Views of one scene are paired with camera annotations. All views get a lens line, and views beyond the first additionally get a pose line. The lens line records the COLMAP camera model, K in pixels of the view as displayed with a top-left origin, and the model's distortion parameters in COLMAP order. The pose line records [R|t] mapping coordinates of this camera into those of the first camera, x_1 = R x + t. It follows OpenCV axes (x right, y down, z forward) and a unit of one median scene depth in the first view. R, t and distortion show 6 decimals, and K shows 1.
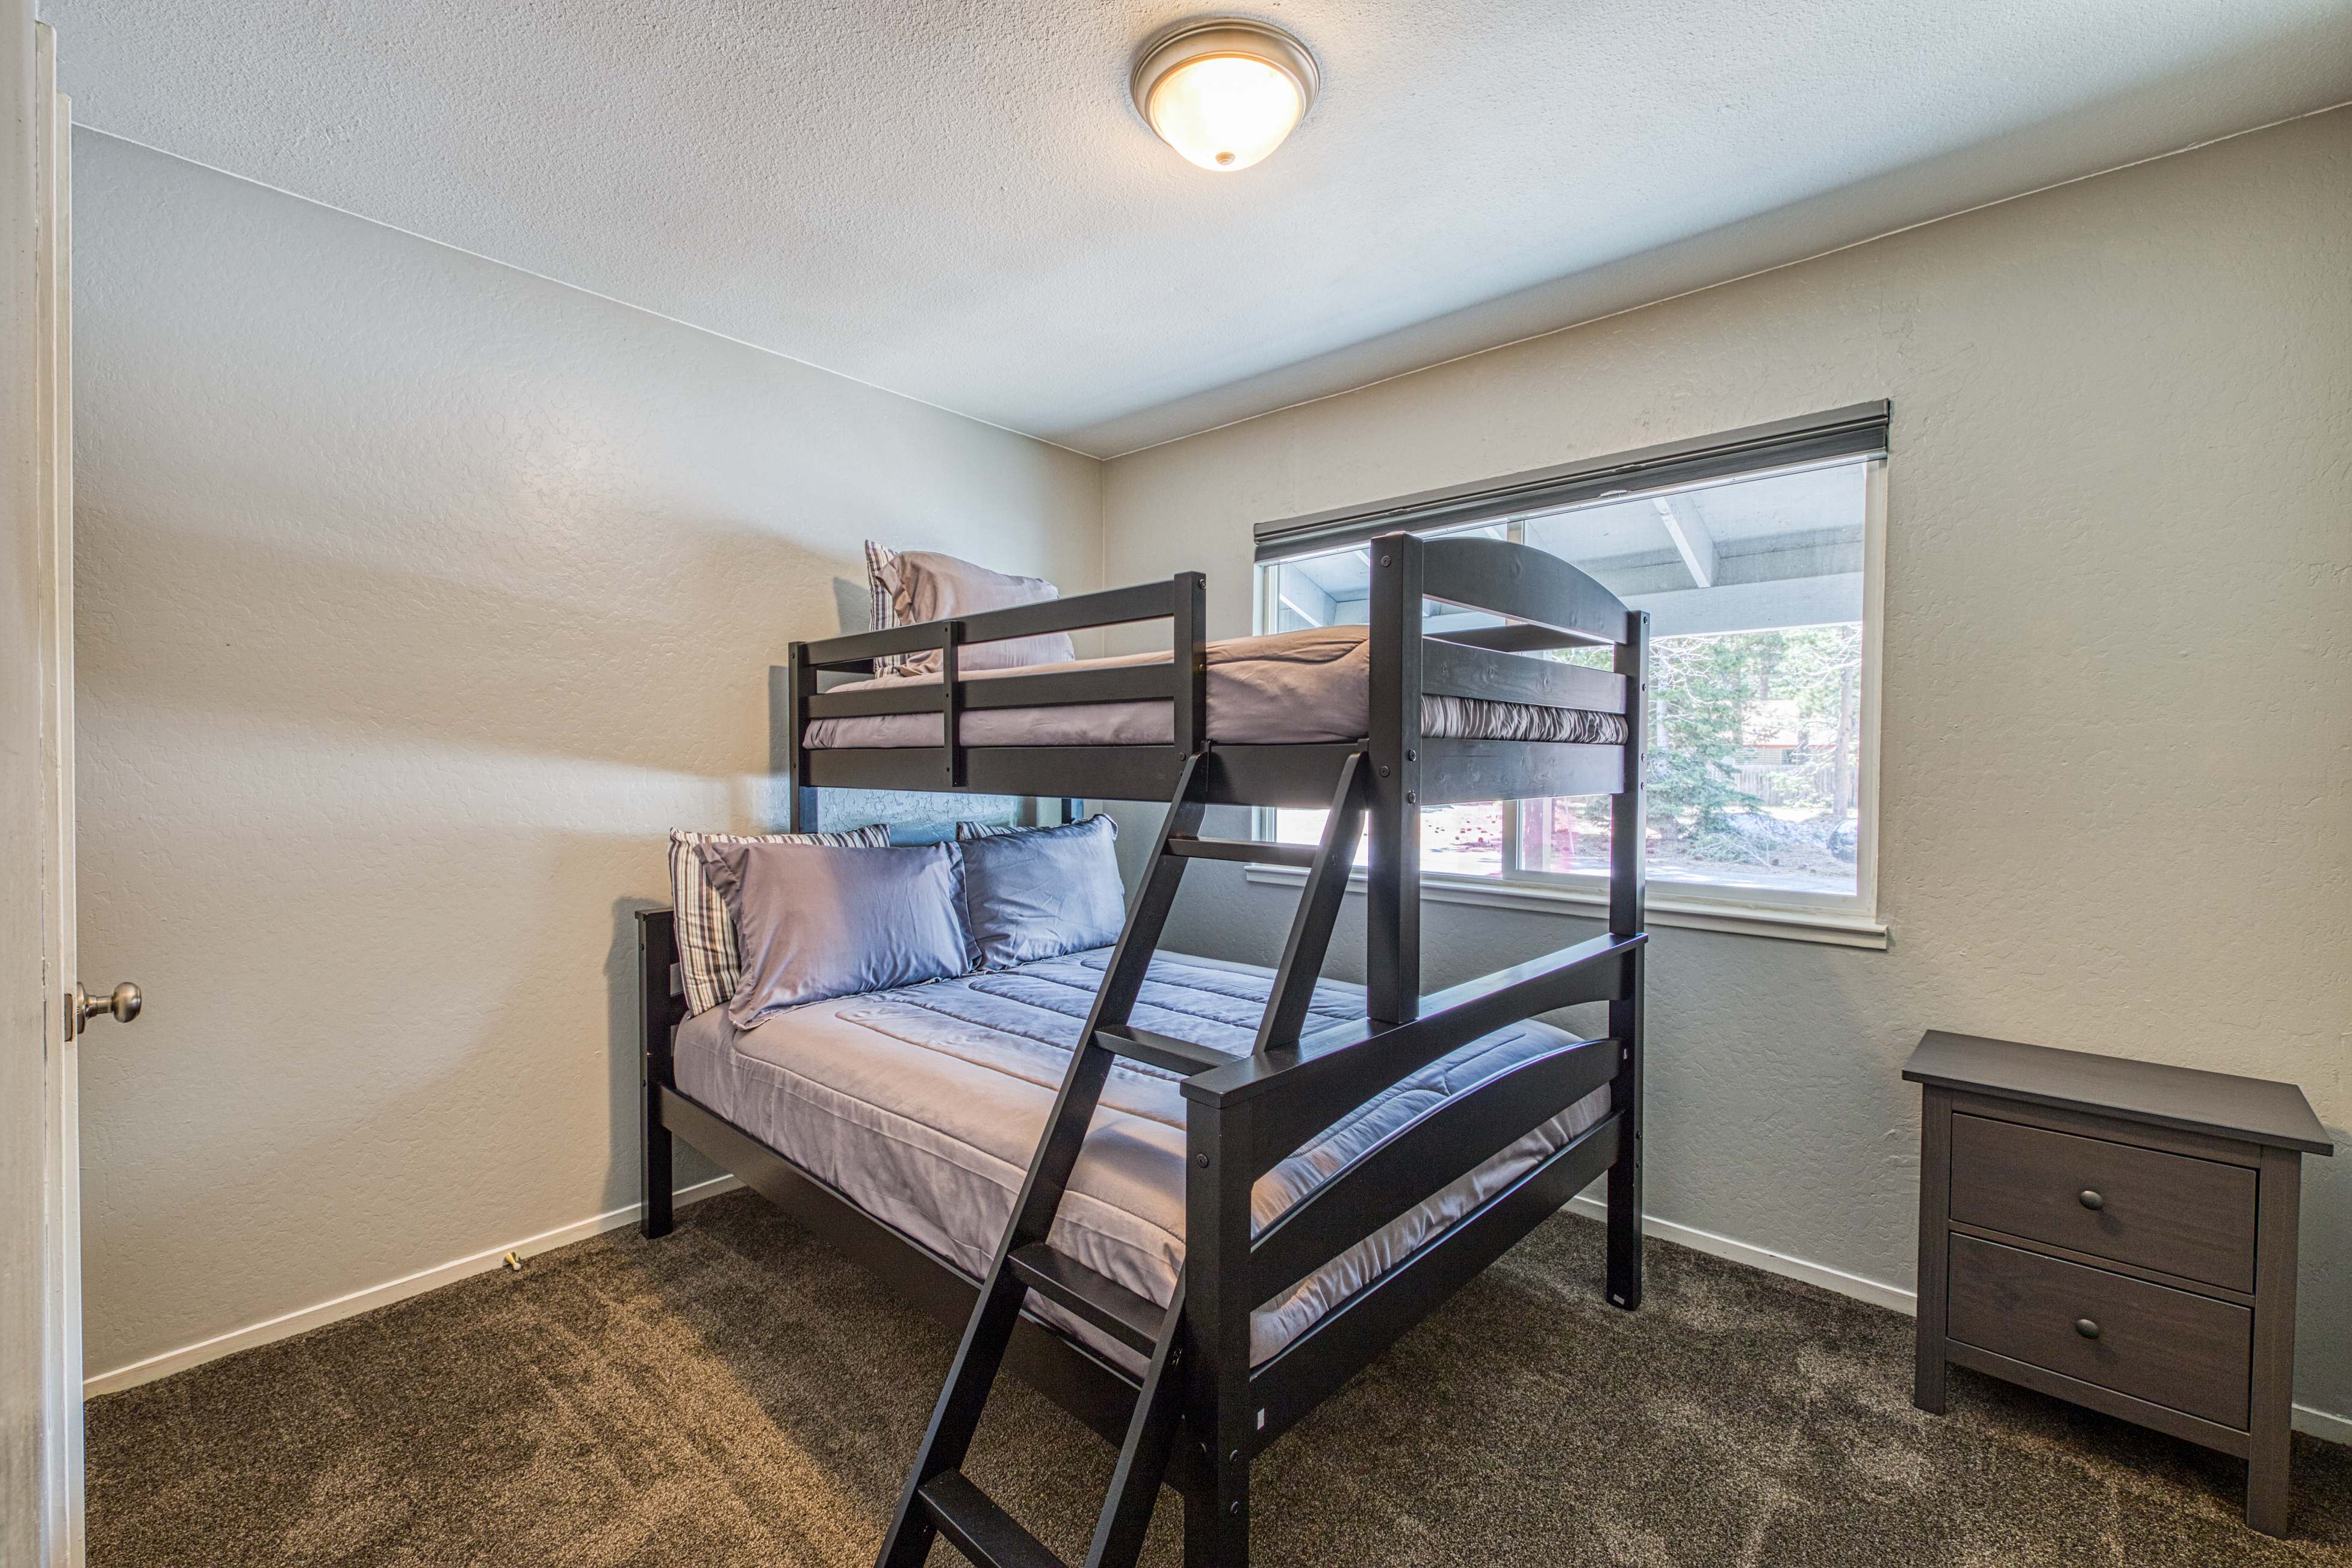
lens RADIAL K [[1001.7, 0, 1176.0], [0, 1001.7, 784.0], [0, 0, 1]] dist [0.001427, -0.004518]
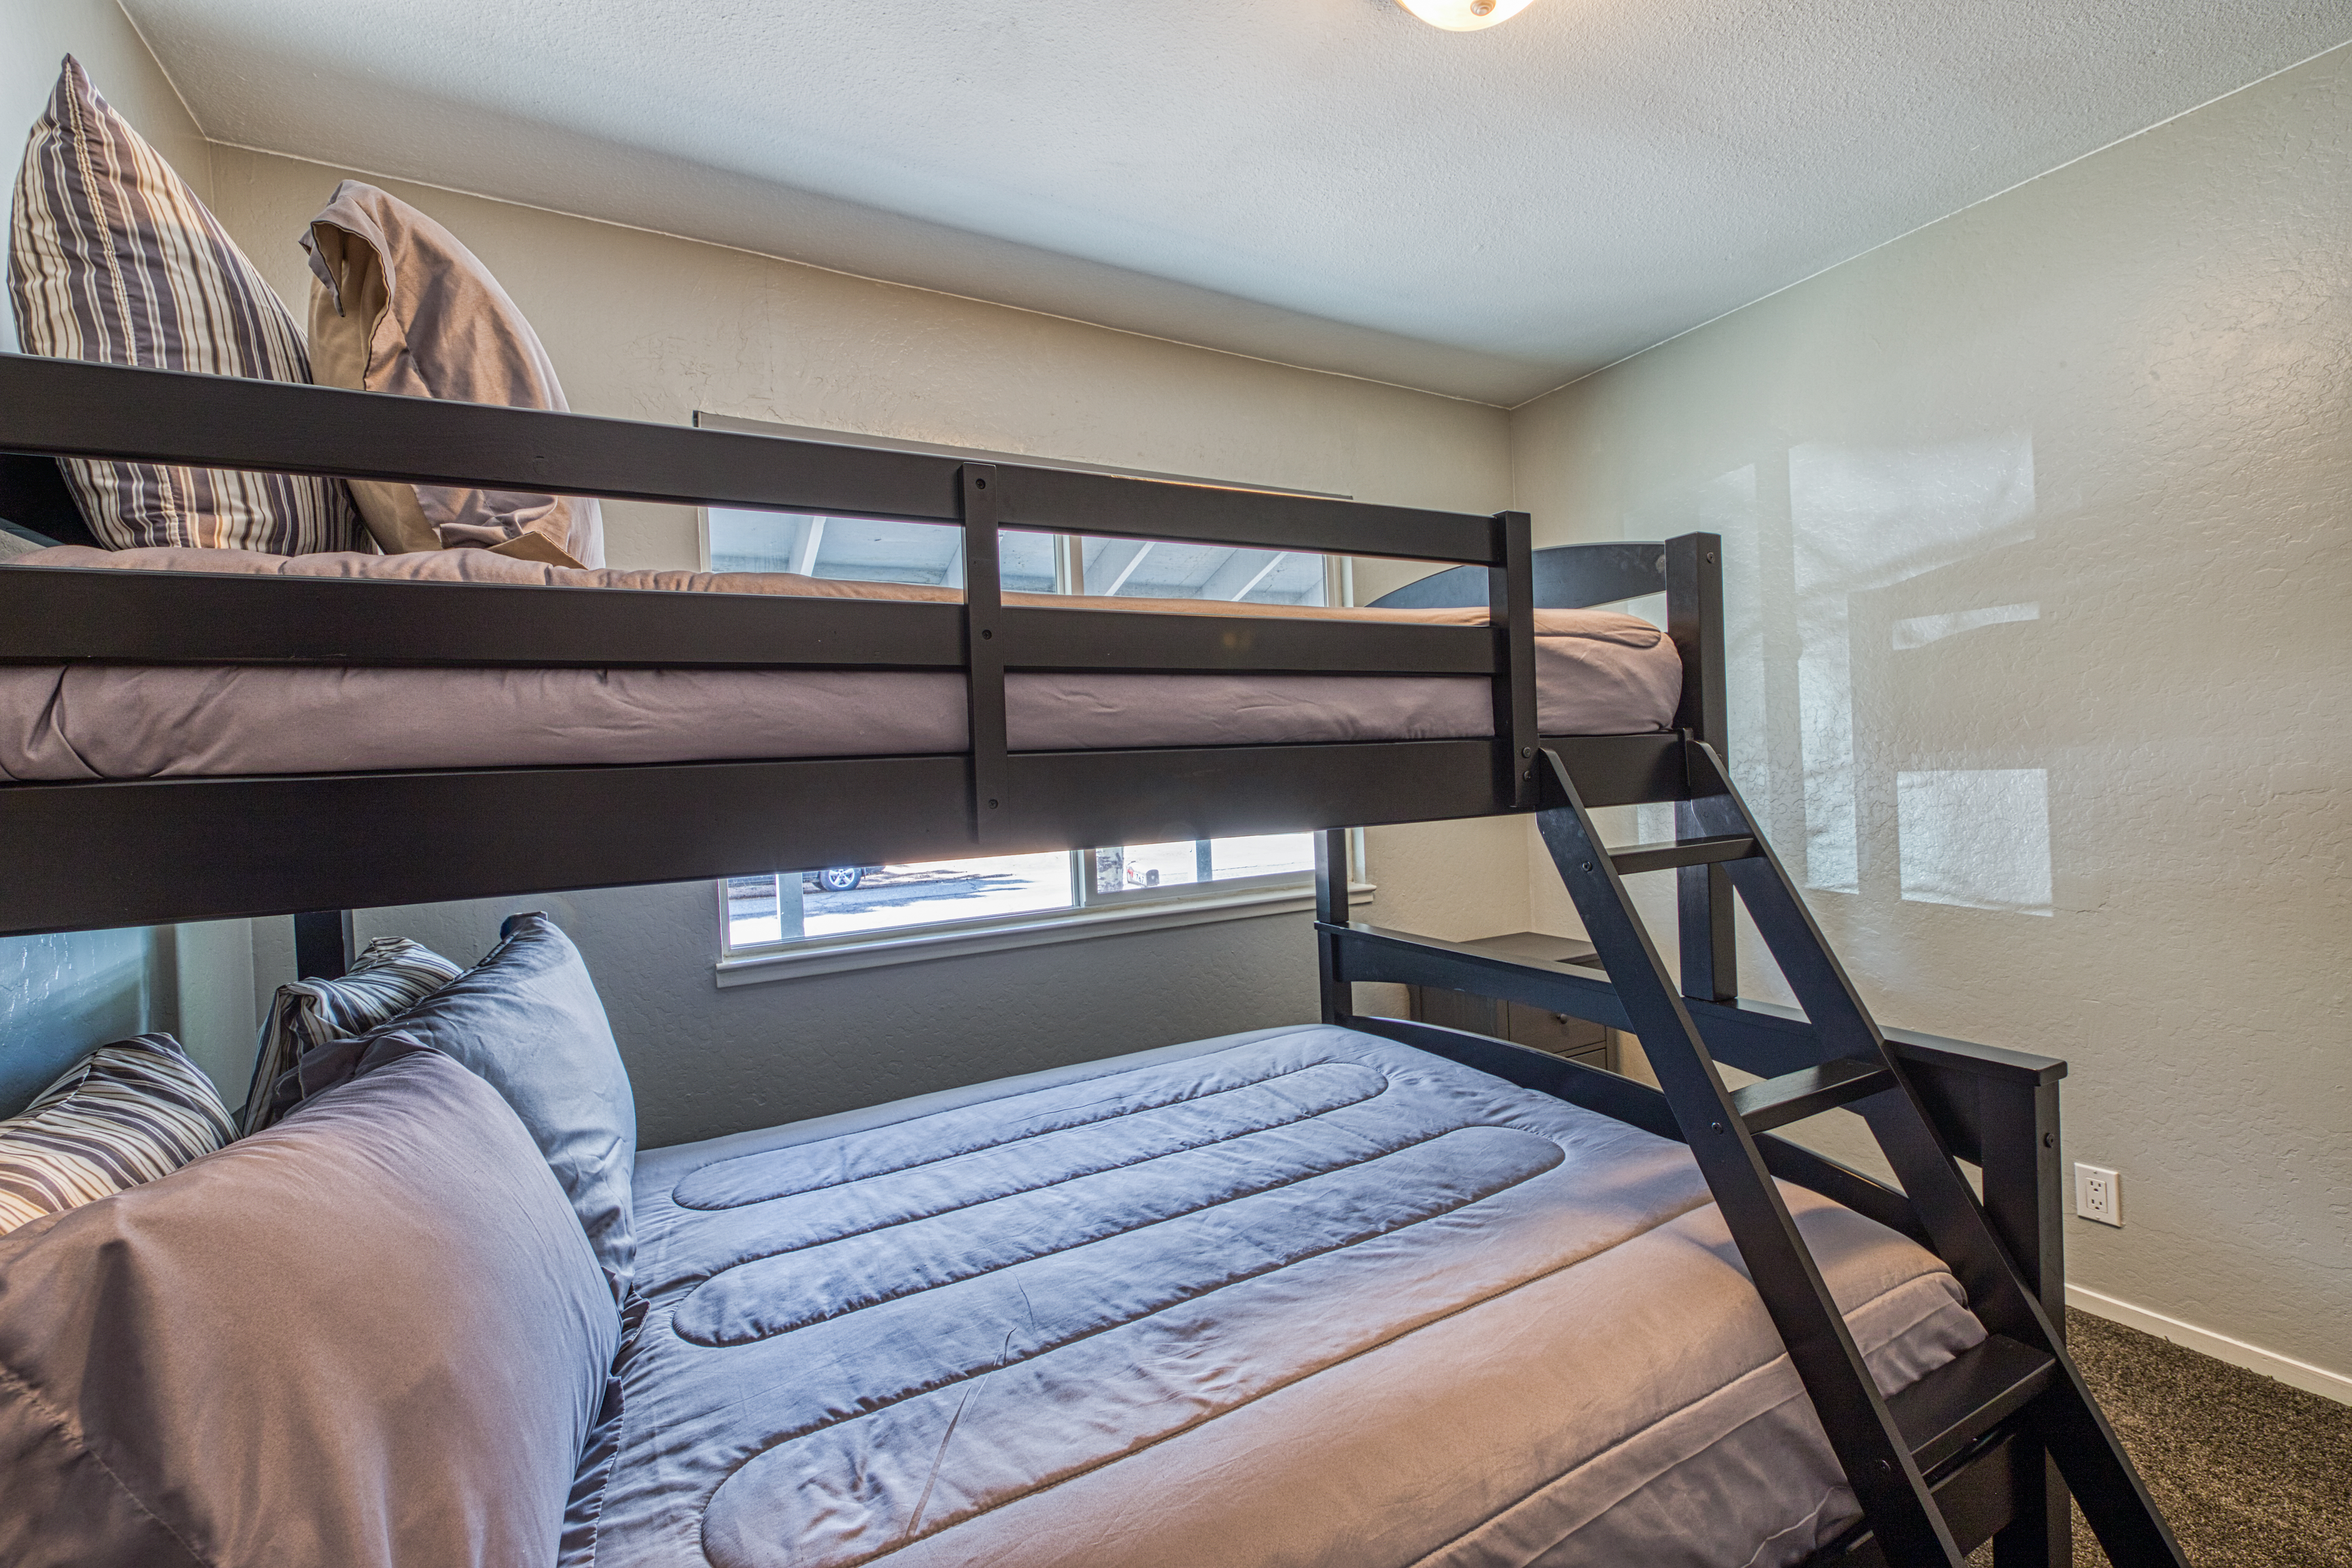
lens RADIAL K [[1001.7, 0, 1176.0], [0, 1001.7, 784.0], [0, 0, 1]] dist [0.001427, -0.004518]
pose [[0.302792, -0.034320, 0.952438, -0.681247], [0.060909, 0.998005, 0.016598, -0.027856], [-0.951108, 0.052986, 0.304279, 0.875573]]
